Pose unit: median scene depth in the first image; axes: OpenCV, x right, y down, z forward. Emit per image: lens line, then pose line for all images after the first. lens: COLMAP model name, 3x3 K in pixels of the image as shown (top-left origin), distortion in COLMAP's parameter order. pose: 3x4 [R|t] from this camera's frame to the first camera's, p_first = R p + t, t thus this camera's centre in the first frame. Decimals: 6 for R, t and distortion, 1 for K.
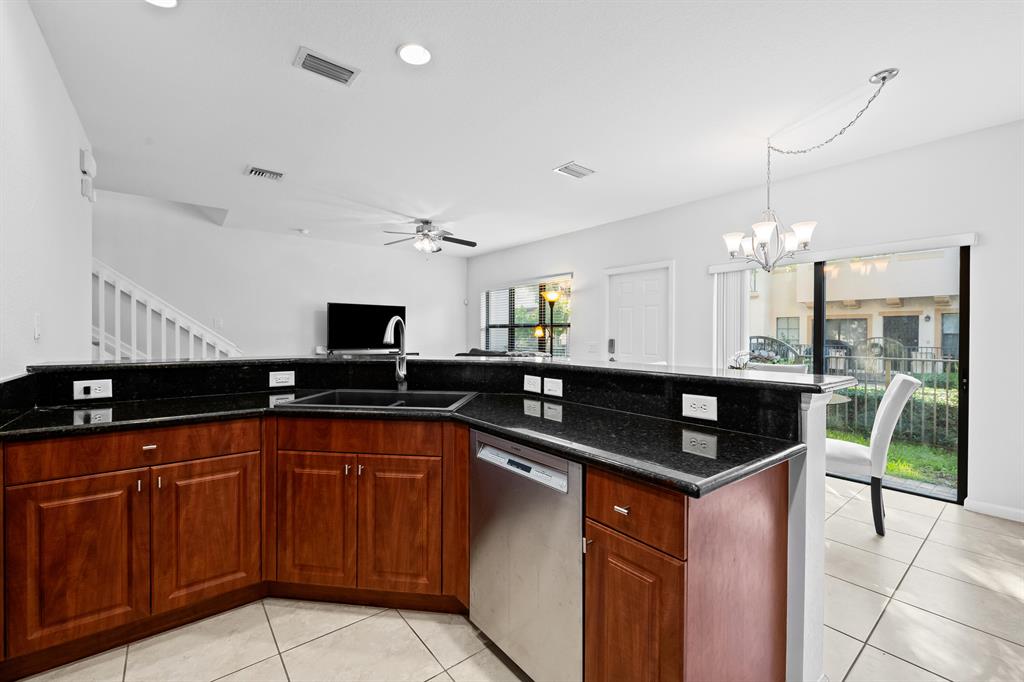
lens RADIAL K [[428.7, 0, 510.7], [0, 428.7, 336.3], [0, 0, 1]] dist [-0.001068, -0.002076]
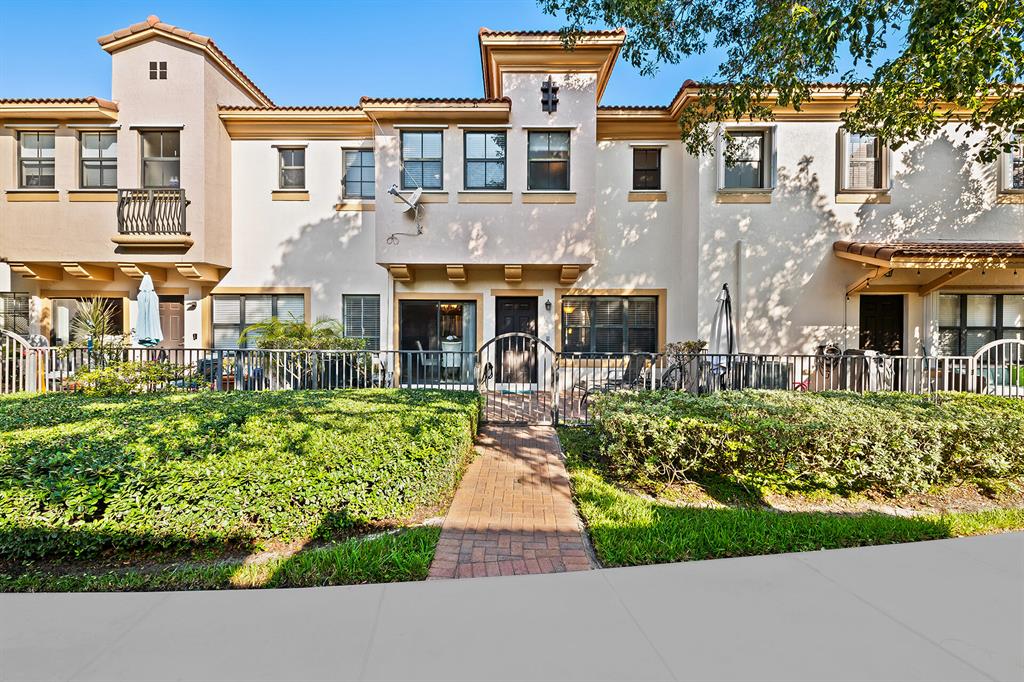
lens RADIAL K [[428.7, 0, 510.3], [0, 428.7, 336.8], [0, 0, 1]] dist [-0.001068, -0.002076]
pose [[0.622234, -0.002114, 0.782829, 1.037129], [-0.006951, 0.999942, 0.008225, 0.012330], [-0.782801, -0.010560, 0.622183, 1.569348]]
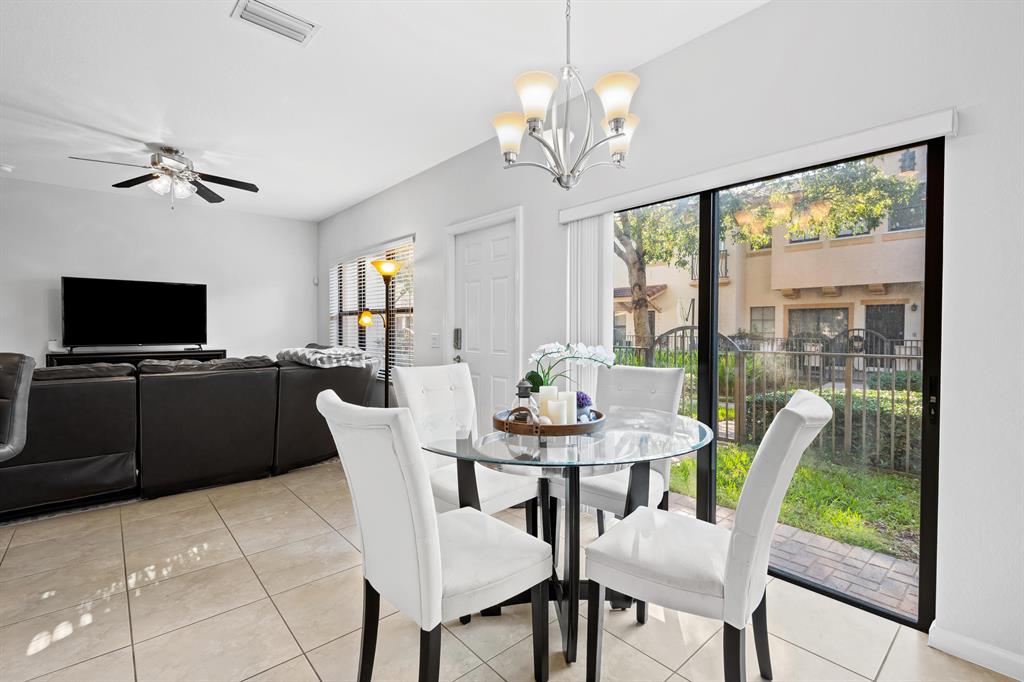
lens RADIAL K [[465.9, 0, 514.2], [0, 465.9, 337.1], [0, 0, 1]] dist [0.003355, -0.002052]
pose [[0.998417, -0.003008, 0.056169, 0.248406], [0.002209, 0.999896, 0.014273, 0.008568], [-0.056206, -0.014127, 0.998319, 0.219324]]
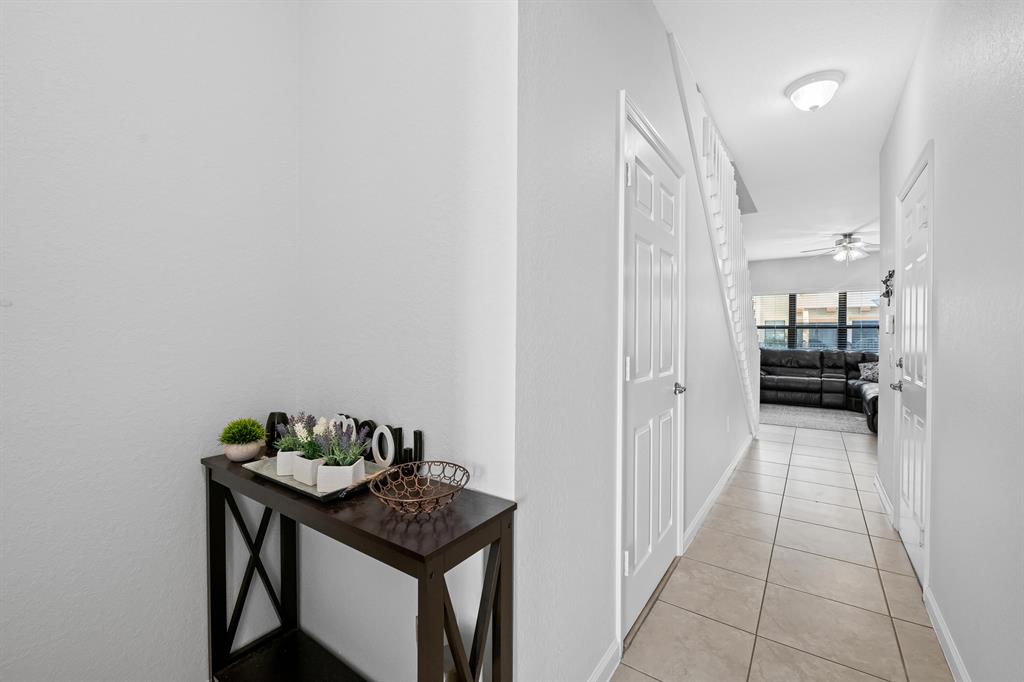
lens RADIAL K [[428.7, 0, 509.5], [0, 428.7, 336.6], [0, 0, 1]] dist [-0.001068, -0.002076]
pose [[0.960527, -0.002341, 0.278175, -1.186122], [-0.000099, 0.999962, 0.008757, -0.008390], [-0.278185, -0.008439, 0.960490, 0.136582]]
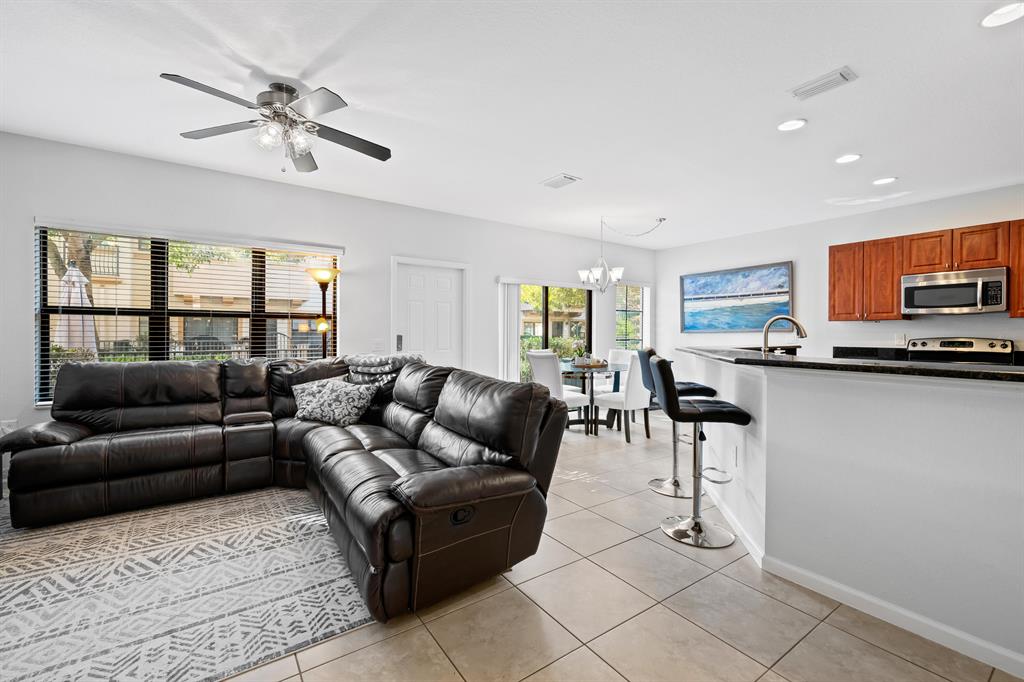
lens RADIAL K [[428.7, 0, 509.0], [0, 428.7, 333.3], [0, 0, 1]] dist [-0.001068, -0.002076]
pose [[0.057974, -0.006518, 0.998297, -0.564151], [0.000528, 0.999979, 0.006499, -0.001773], [-0.998318, 0.000151, 0.057976, 0.627318]]
